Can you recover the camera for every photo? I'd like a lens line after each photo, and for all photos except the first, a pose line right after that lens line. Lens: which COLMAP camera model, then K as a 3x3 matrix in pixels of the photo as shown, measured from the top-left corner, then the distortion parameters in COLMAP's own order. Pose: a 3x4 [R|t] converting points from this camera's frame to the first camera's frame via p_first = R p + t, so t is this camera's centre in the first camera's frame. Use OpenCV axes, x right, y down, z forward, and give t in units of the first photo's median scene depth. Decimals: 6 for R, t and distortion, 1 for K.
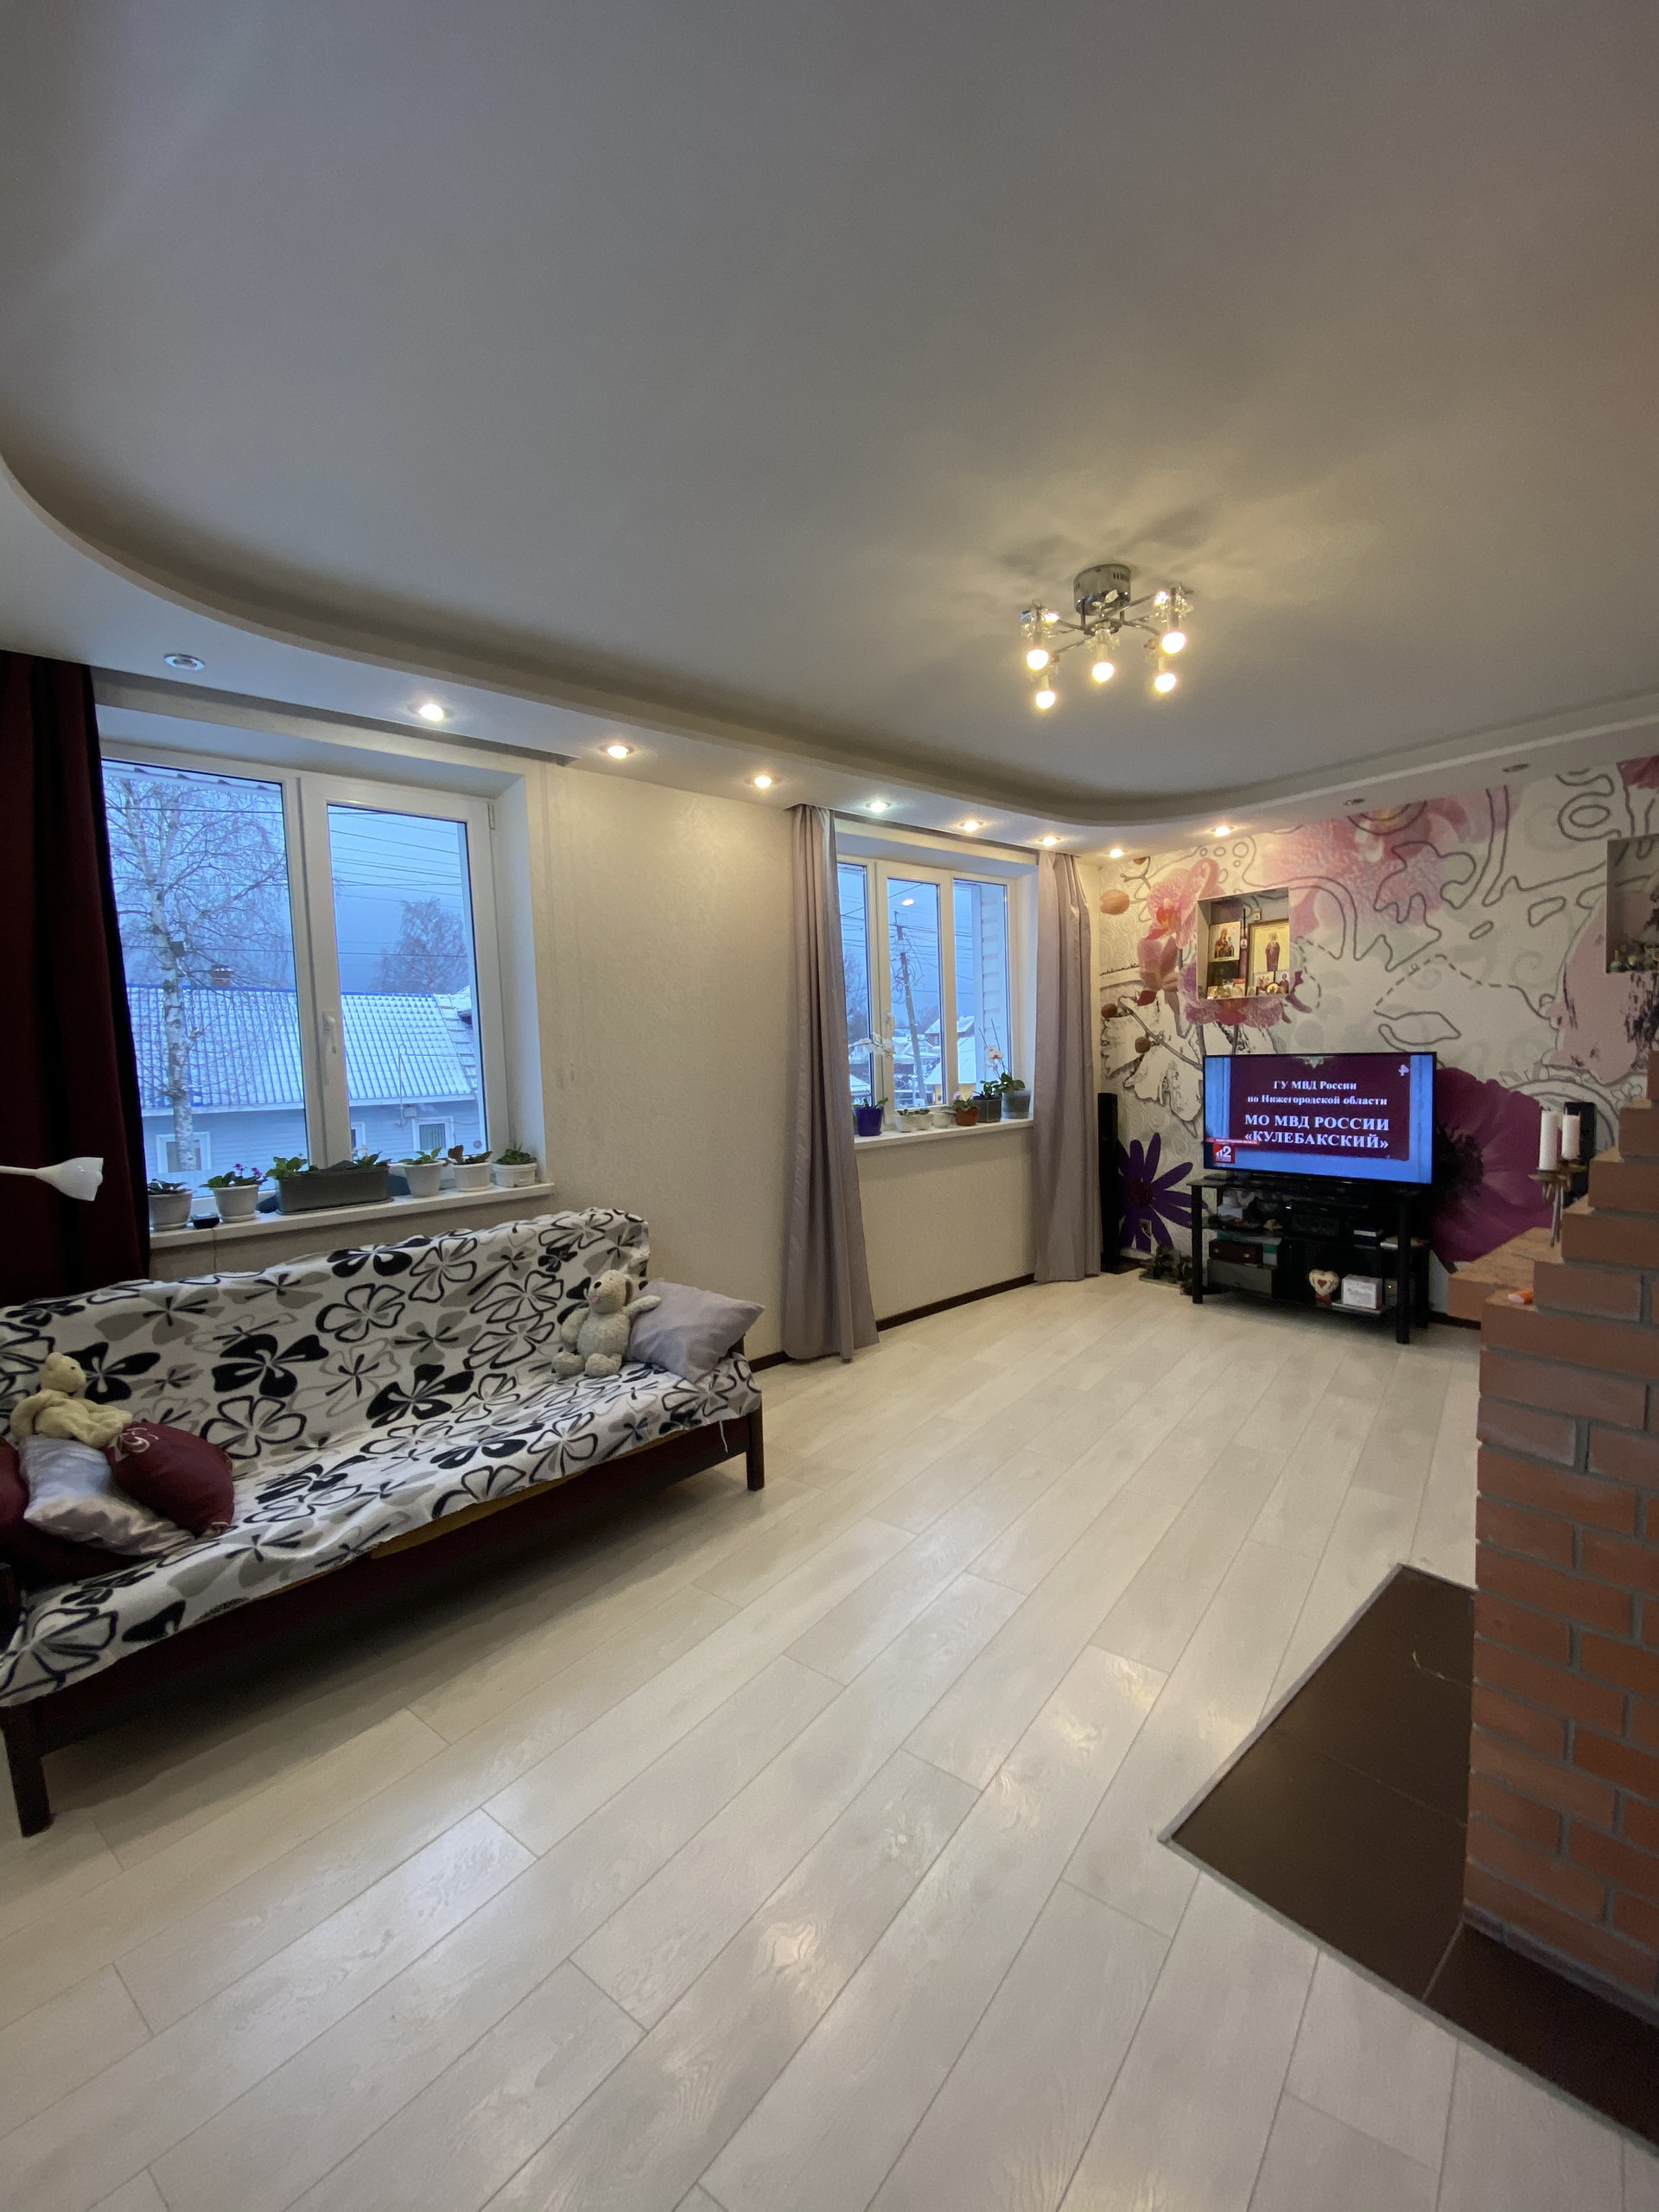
lens RADIAL K [[878.1, 0, 824.5], [0, 878.1, 1102.5], [0, 0, 1]] dist [0.016479, -0.030972]
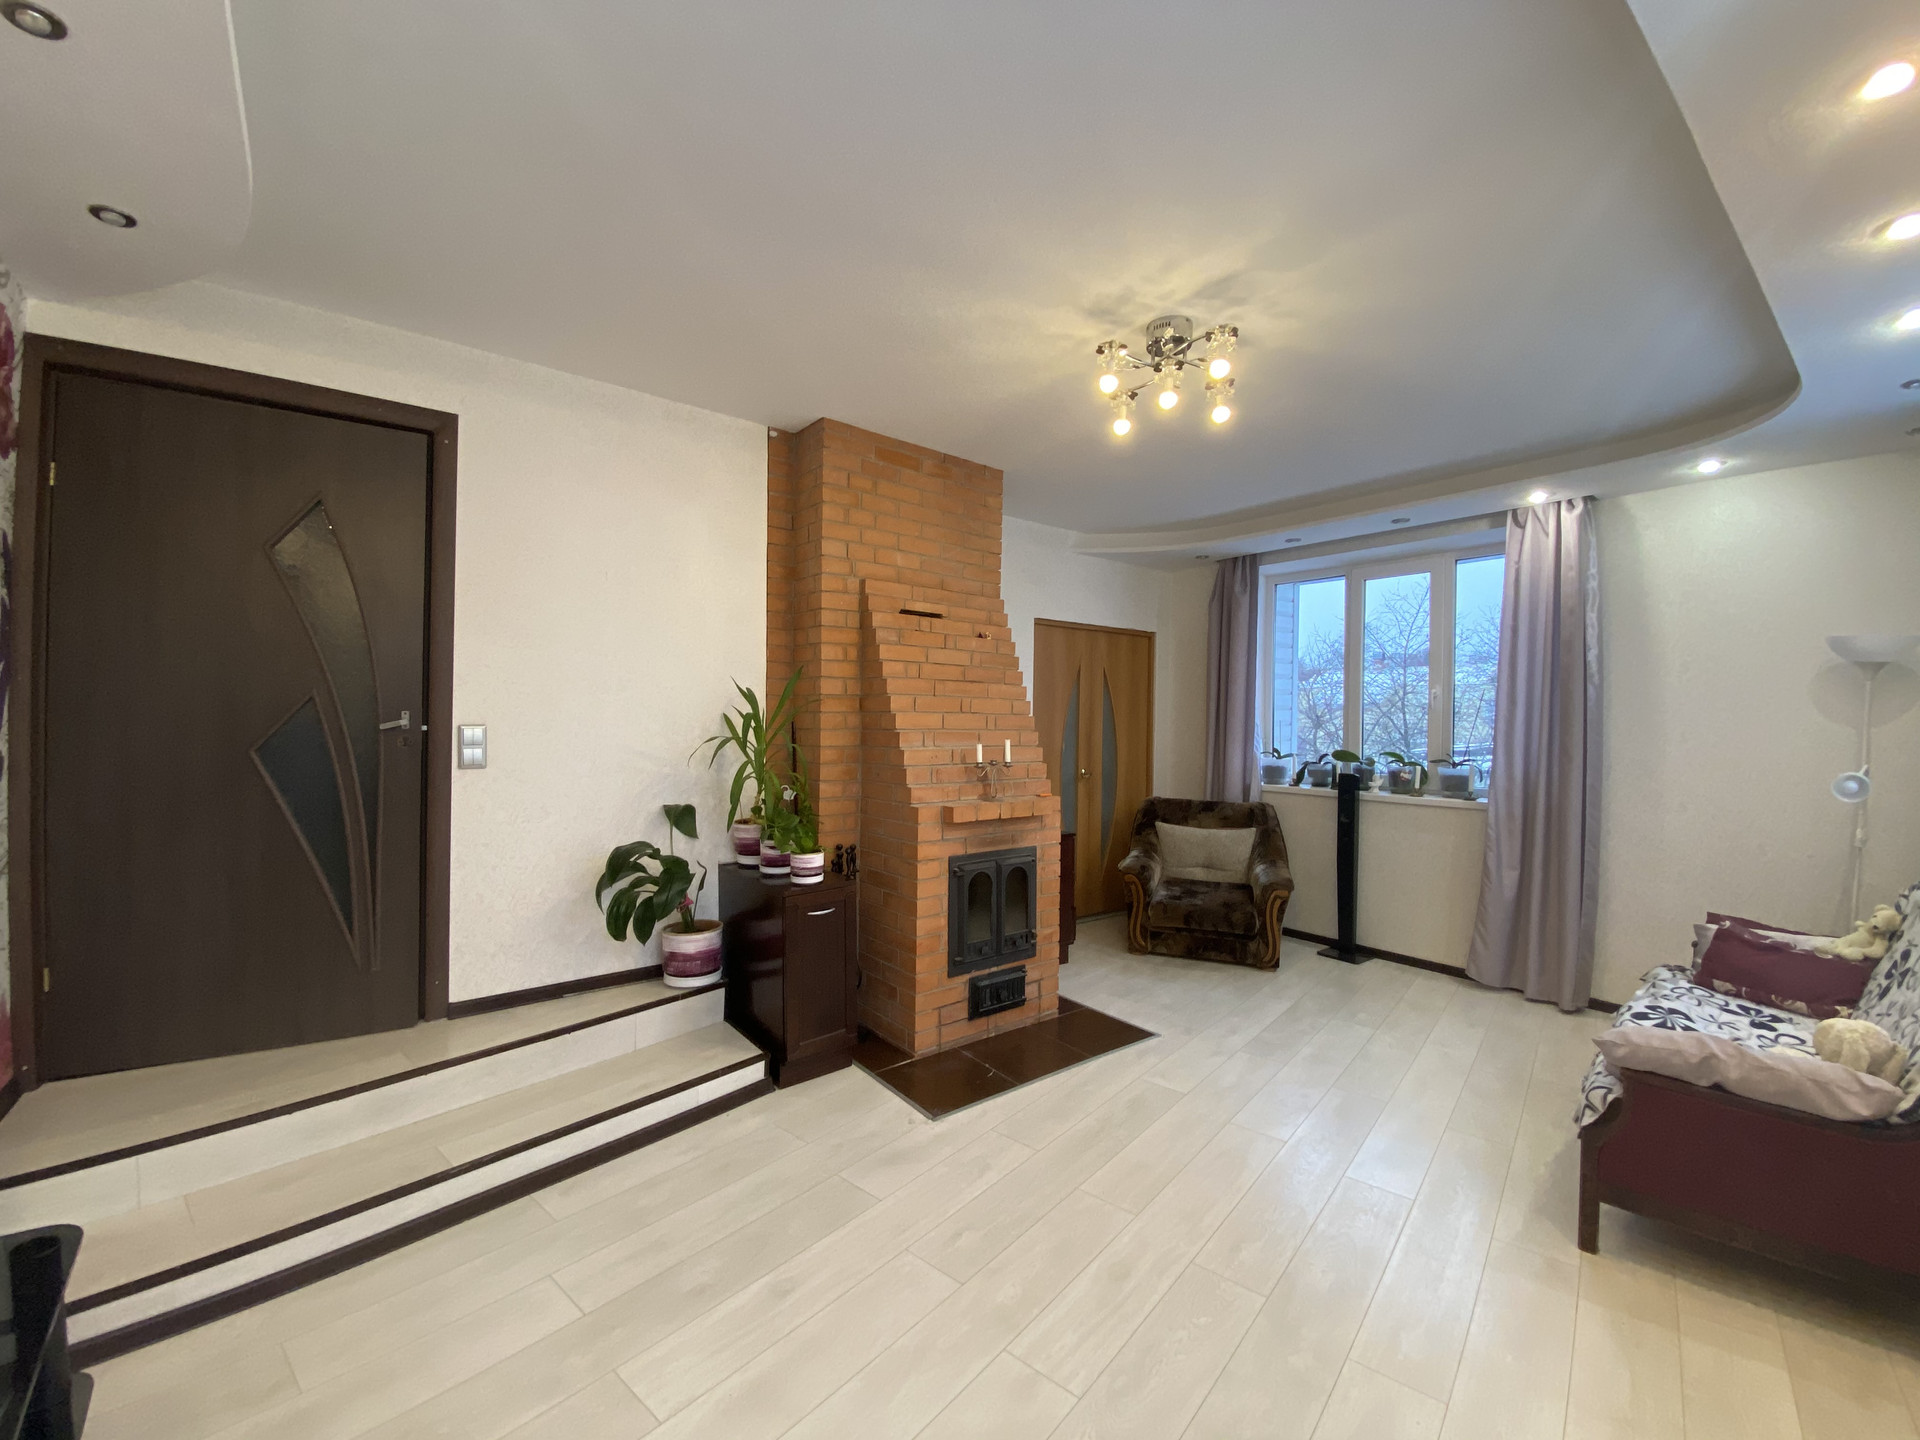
lens RADIAL K [[762.2, 0, 960.0], [0, 762.2, 720.0], [0, 0, 1]] dist [0.016479, -0.030972]
pose [[-0.999380, 0.017301, 0.030652, 0.292301], [0.019028, 0.998195, 0.056969, -0.058807], [-0.029611, 0.057517, -0.997905, 1.051651]]
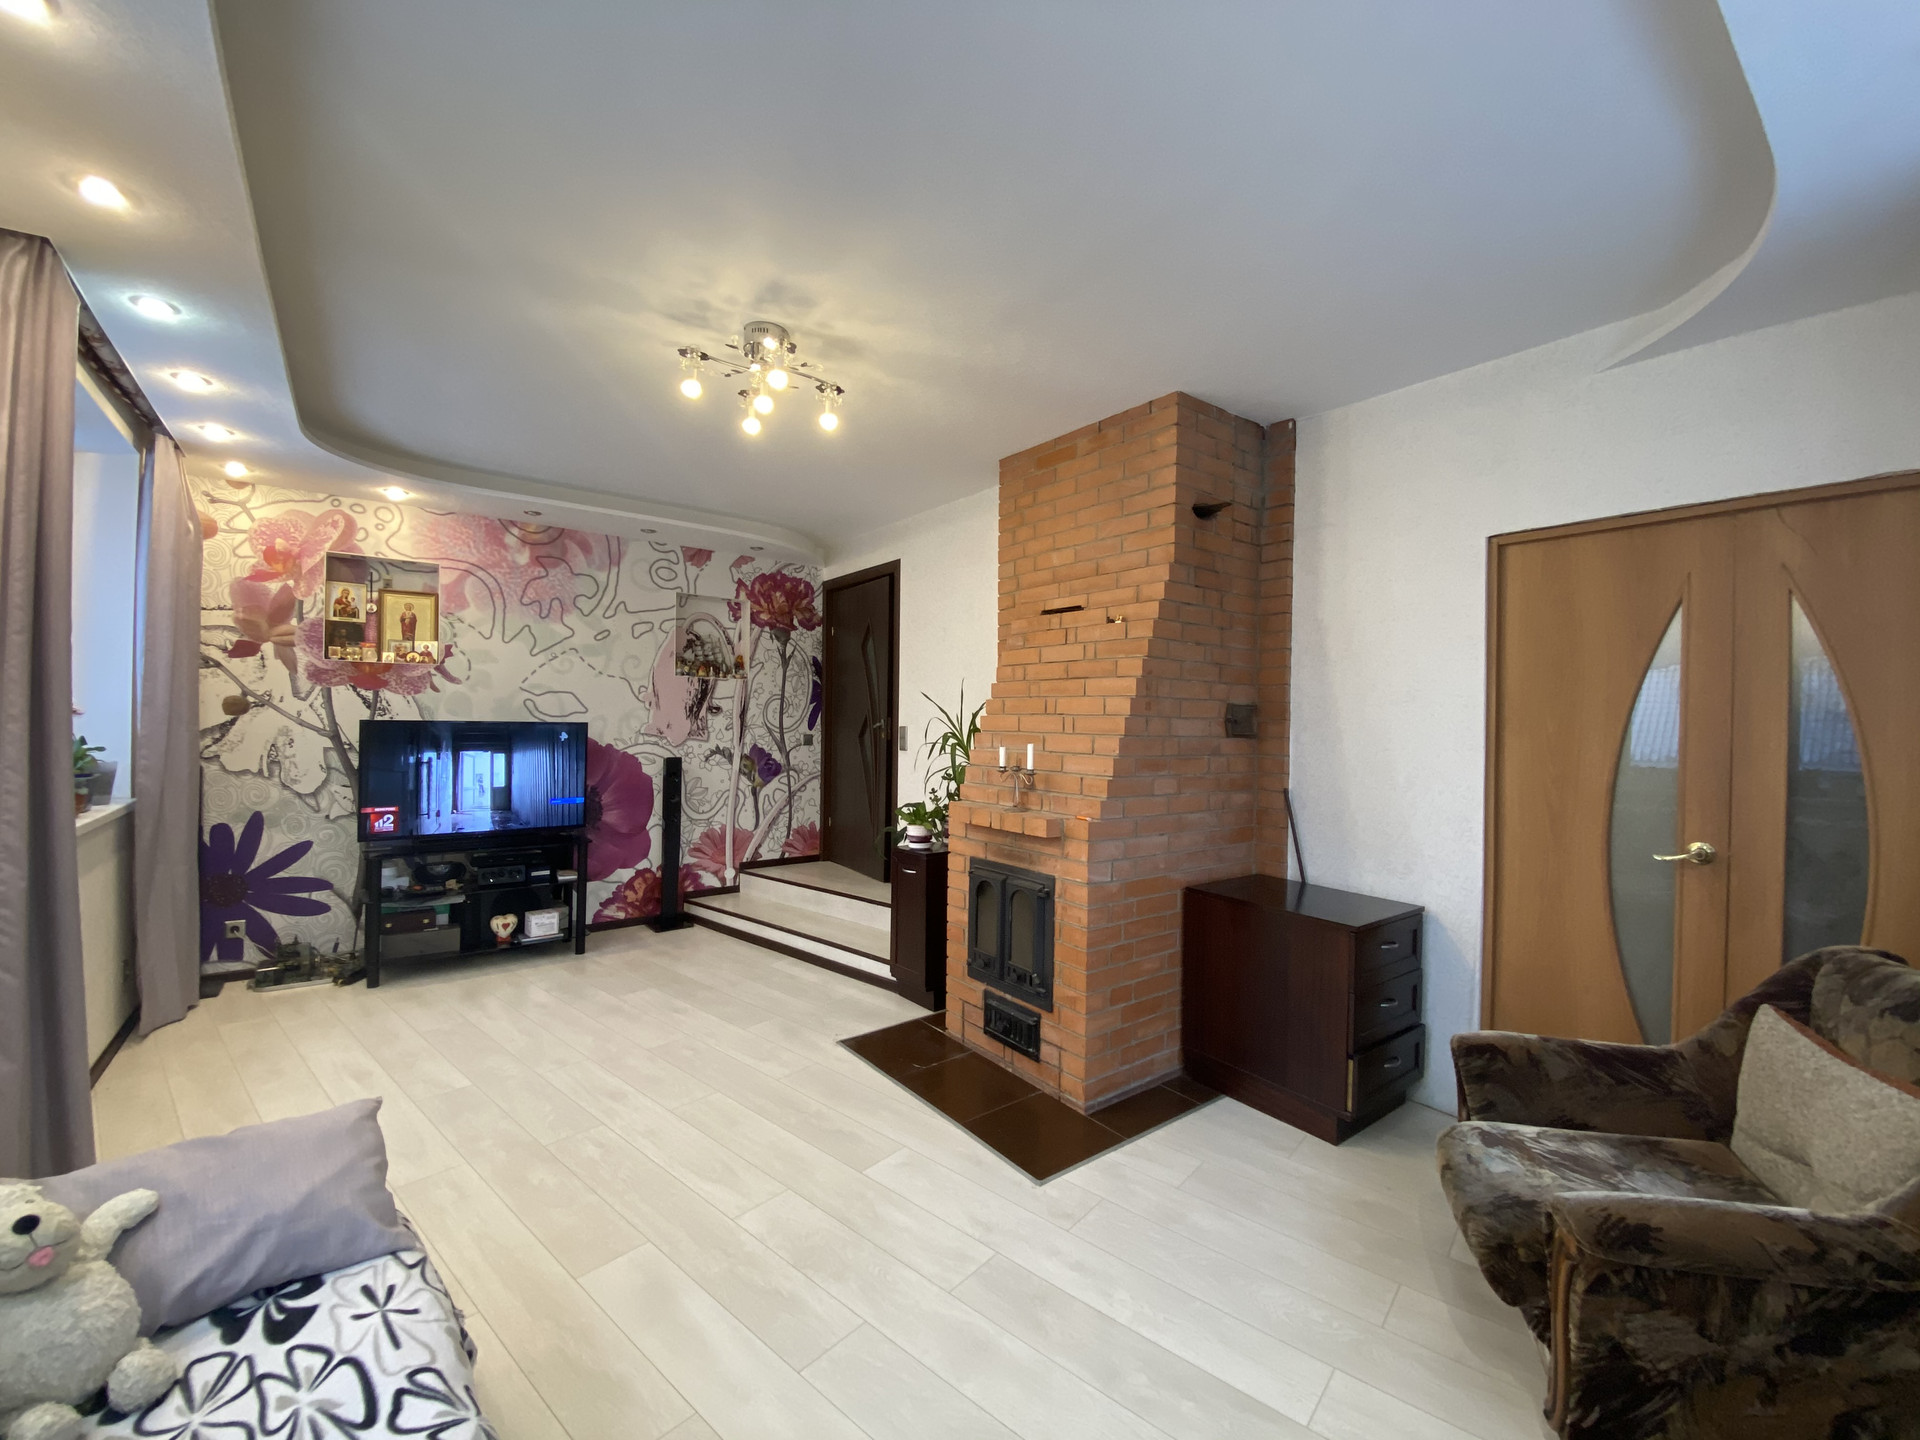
lens RADIAL K [[762.2, 0, 960.0], [0, 762.2, 720.0], [0, 0, 1]] dist [0.016479, -0.030972]
pose [[0.035780, 0.033624, 0.998794, -0.371653], [0.043985, 0.998412, -0.035187, 0.002732], [-0.998391, 0.045191, 0.034244, 0.356247]]
